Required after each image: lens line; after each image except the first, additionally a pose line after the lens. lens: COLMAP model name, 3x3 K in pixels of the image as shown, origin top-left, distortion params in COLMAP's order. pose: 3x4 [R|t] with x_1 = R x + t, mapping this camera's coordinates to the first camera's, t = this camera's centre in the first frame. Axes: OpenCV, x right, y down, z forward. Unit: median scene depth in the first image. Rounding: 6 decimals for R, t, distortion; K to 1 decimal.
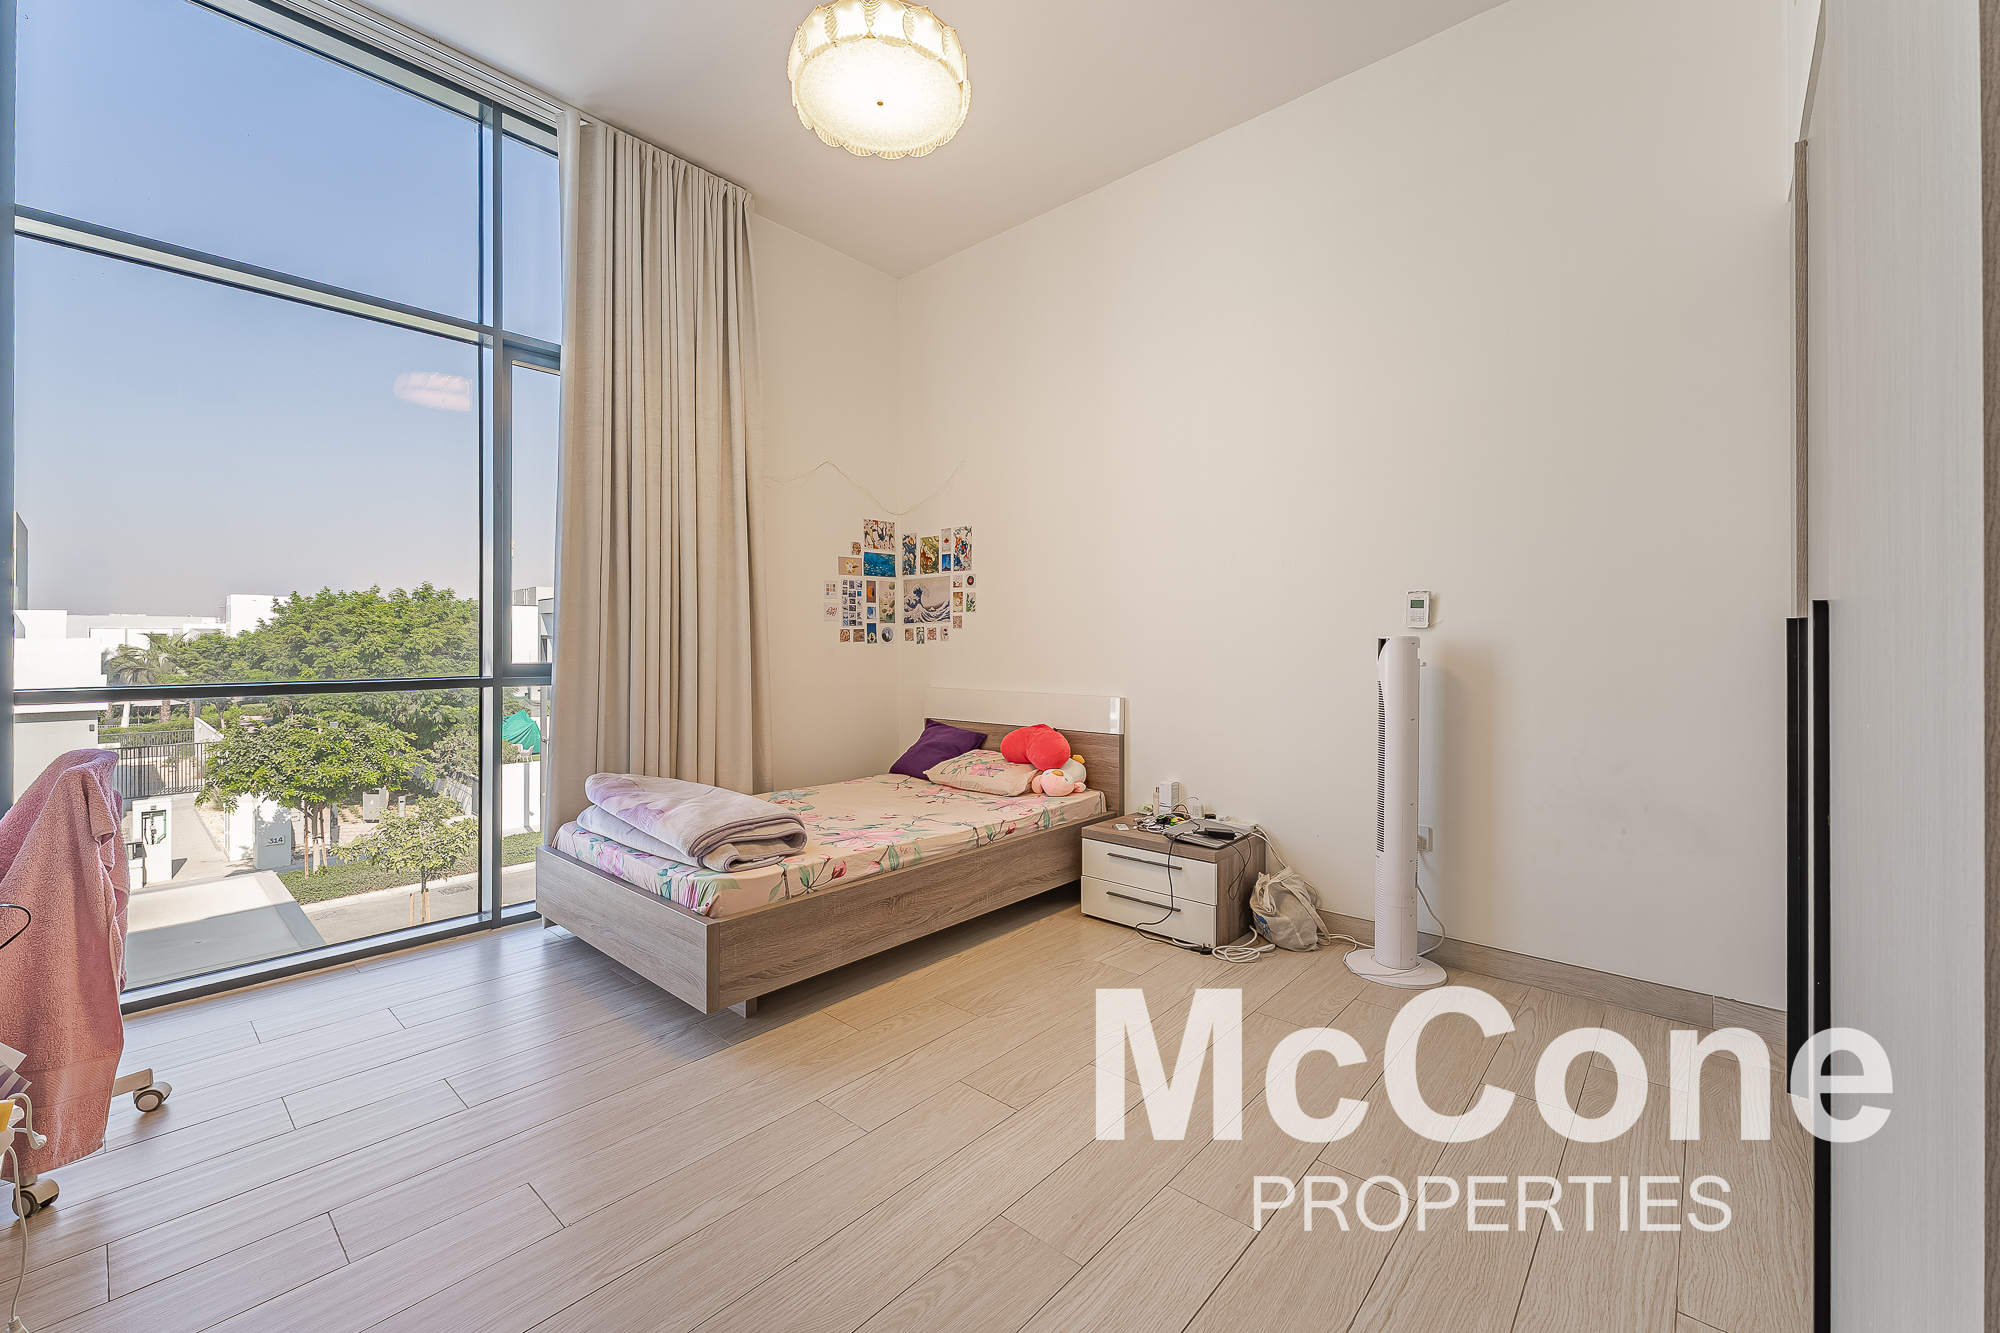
lens RADIAL K [[807.0, 0, 986.3], [0, 807.0, 645.1], [0, 0, 1]] dist [0.001154, 0.000192]
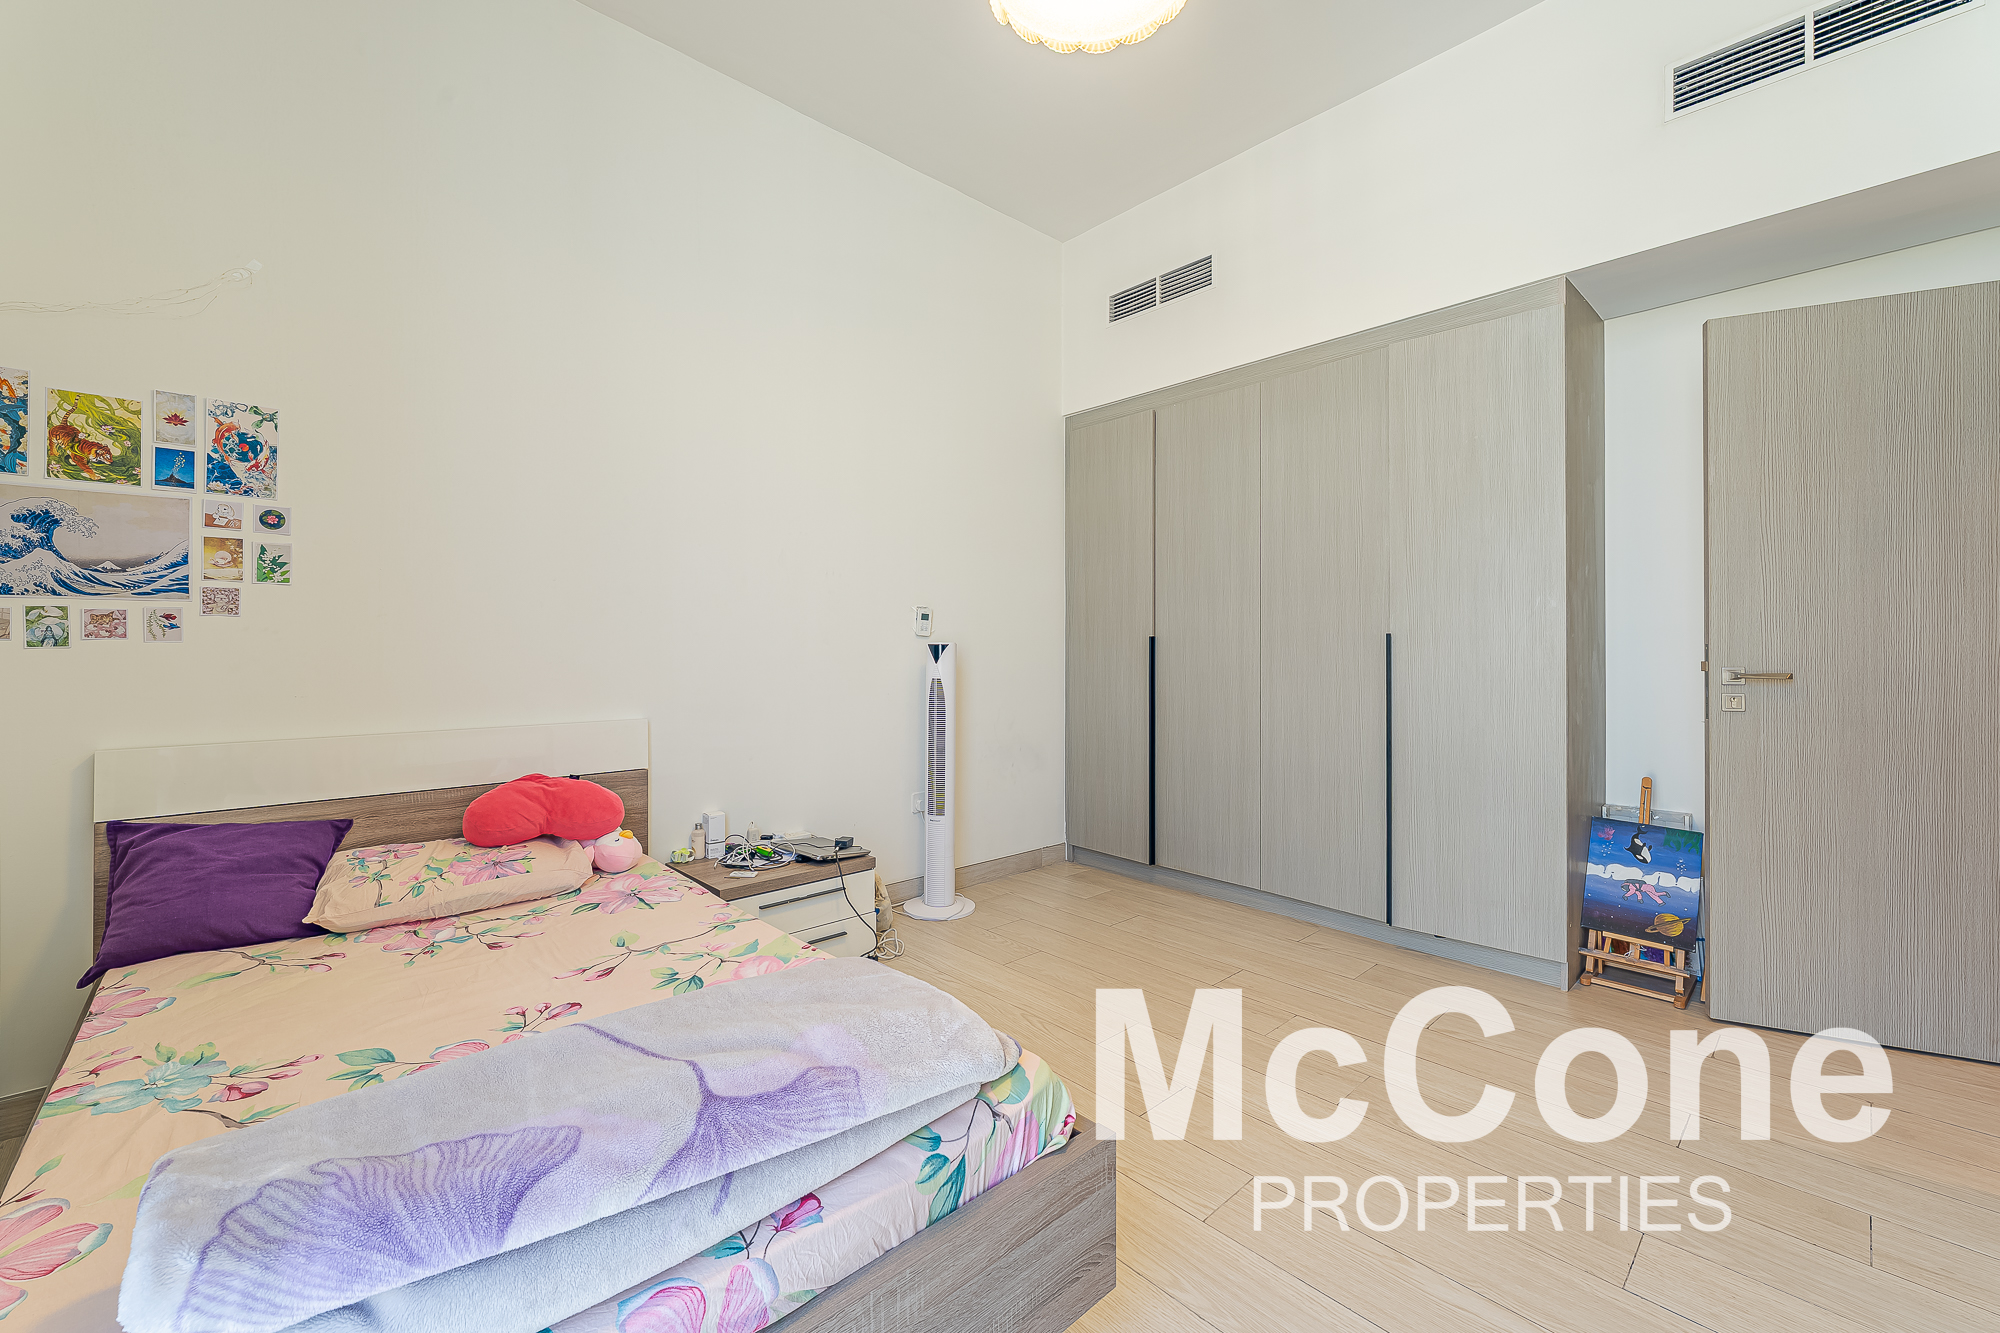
lens RADIAL K [[807.0, 0, 986.3], [0, 807.0, 645.1], [0, 0, 1]] dist [0.001154, 0.000192]
pose [[0.099998, 0.001492, 0.994987, -0.457945], [-0.000057, 0.999999, -0.001494, -0.002331], [-0.994988, 0.000092, 0.099998, 0.505153]]
